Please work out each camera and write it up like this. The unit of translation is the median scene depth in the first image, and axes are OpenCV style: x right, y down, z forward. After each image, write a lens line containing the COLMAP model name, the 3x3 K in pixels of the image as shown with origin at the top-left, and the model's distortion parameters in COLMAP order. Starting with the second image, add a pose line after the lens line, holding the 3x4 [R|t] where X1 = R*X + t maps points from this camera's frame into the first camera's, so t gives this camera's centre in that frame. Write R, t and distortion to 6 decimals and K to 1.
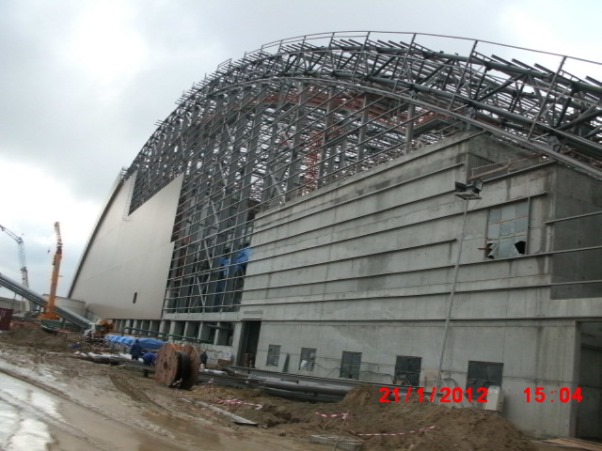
lens RADIAL K [[622.5, 0, 306.4], [0, 622.5, 219.7], [0, 0, 1]] dist [-0.210958, 0.210562]
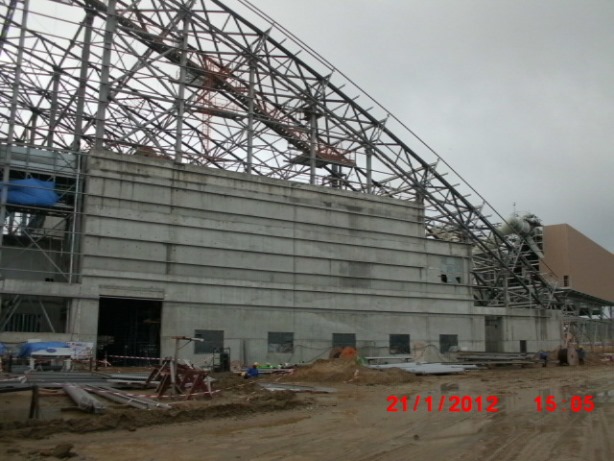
lens RADIAL K [[634.9, 0, 312.5], [0, 634.9, 224.6], [0, 0, 1]] dist [-0.210958, 0.210562]
pose [[-0.099740, 0.038575, 0.994266, -1.293620], [-0.253806, 0.965207, -0.062908, 0.091339], [-0.962099, -0.258625, -0.086479, 1.255141]]
